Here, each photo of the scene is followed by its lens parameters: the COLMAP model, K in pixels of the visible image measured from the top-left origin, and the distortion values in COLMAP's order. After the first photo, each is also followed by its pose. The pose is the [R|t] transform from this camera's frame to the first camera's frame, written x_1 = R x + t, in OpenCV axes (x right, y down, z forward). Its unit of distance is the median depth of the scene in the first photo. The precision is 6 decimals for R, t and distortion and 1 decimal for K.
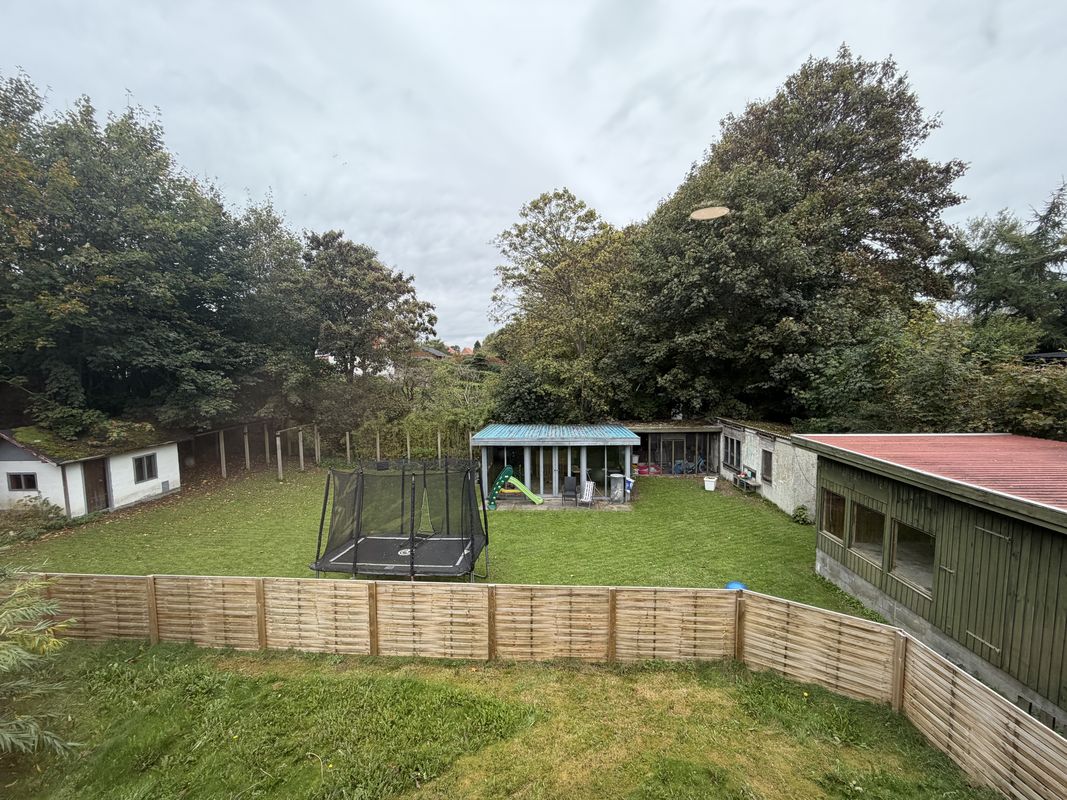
lens RADIAL K [[426.4, 0, 532.4], [0, 426.4, 401.9], [0, 0, 1]] dist [-0.000084, -0.000519]
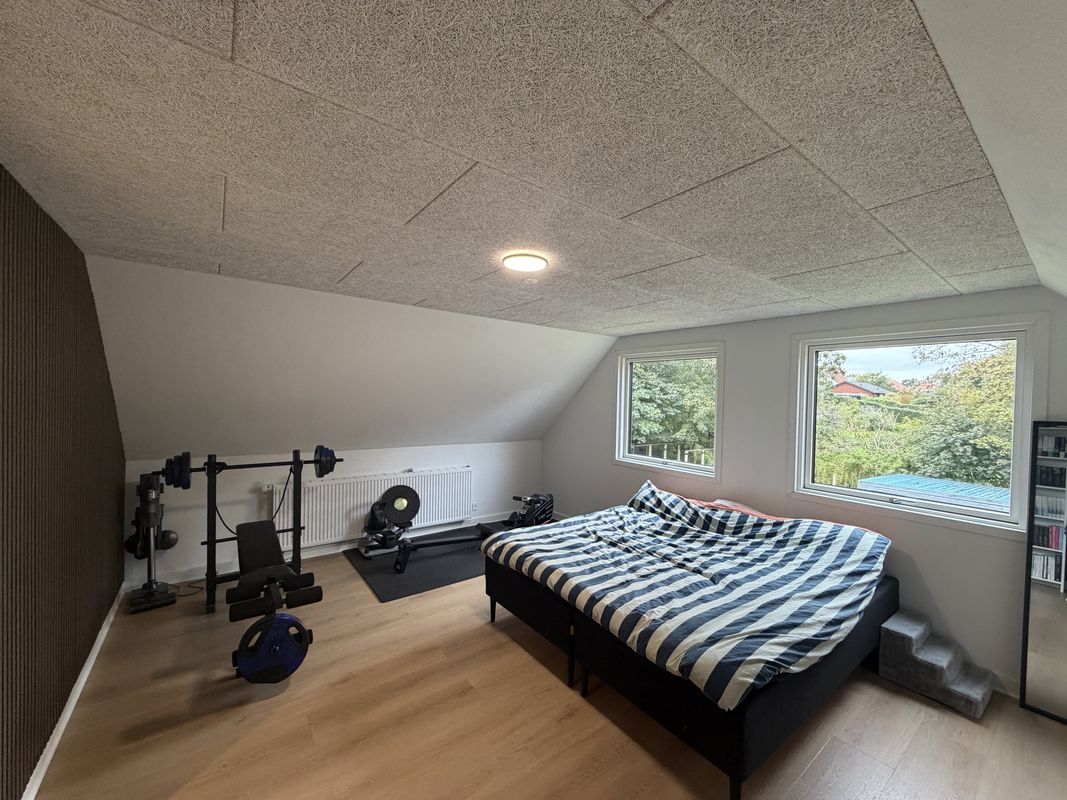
lens RADIAL K [[426.4, 0, 532.4], [0, 426.4, 401.9], [0, 0, 1]] dist [-0.000084, -0.000519]
pose [[0.609393, 0.037184, -0.791996, 0.153728], [-0.098746, 0.994682, -0.029279, 0.005148], [0.786695, 0.096048, 0.609824, -0.197968]]
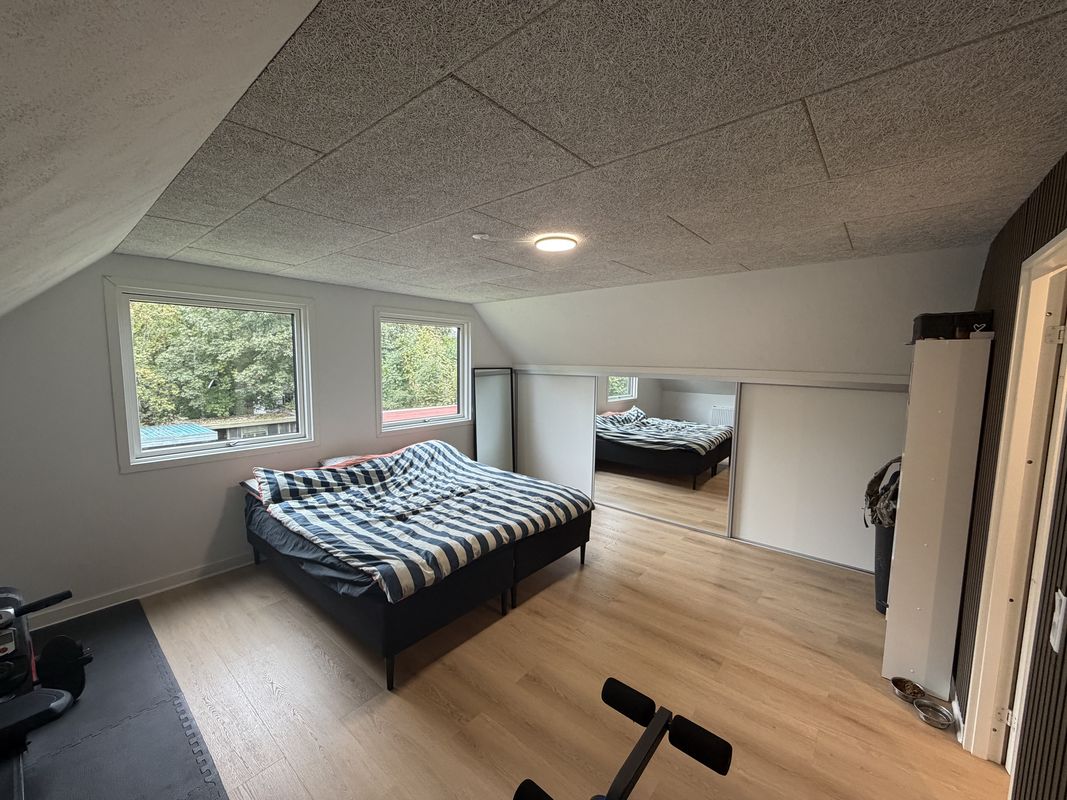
lens RADIAL K [[426.4, 0, 532.4], [0, 426.4, 401.9], [0, 0, 1]] dist [-0.000084, -0.000519]
pose [[0.625571, -0.058089, 0.778002, -0.058765], [0.046545, 0.998227, 0.037106, 0.005956], [-0.778778, 0.012999, 0.627165, -0.205149]]
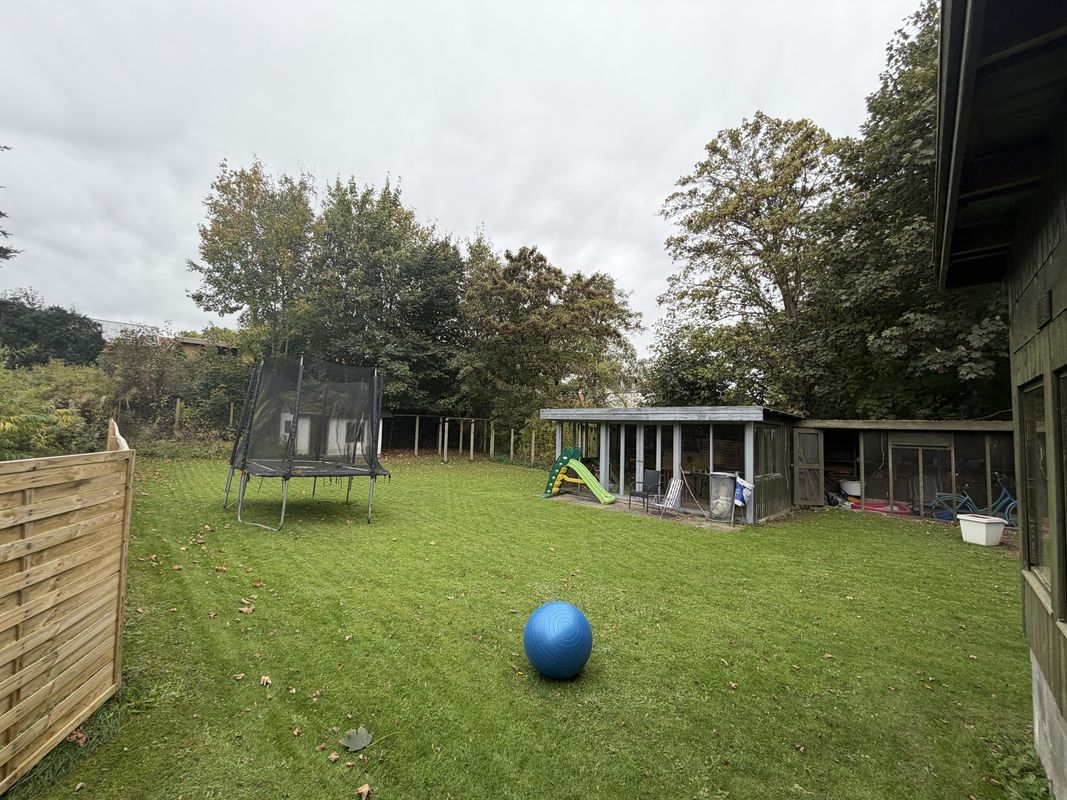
lens RADIAL K [[426.4, 0, 532.4], [0, 426.4, 401.9], [0, 0, 1]] dist [-0.000084, -0.000519]
pose [[0.745622, -0.005576, -0.666346, 0.323423], [-0.094021, 0.989081, -0.113483, 0.136900], [0.659703, 0.147265, 0.736956, 0.319953]]
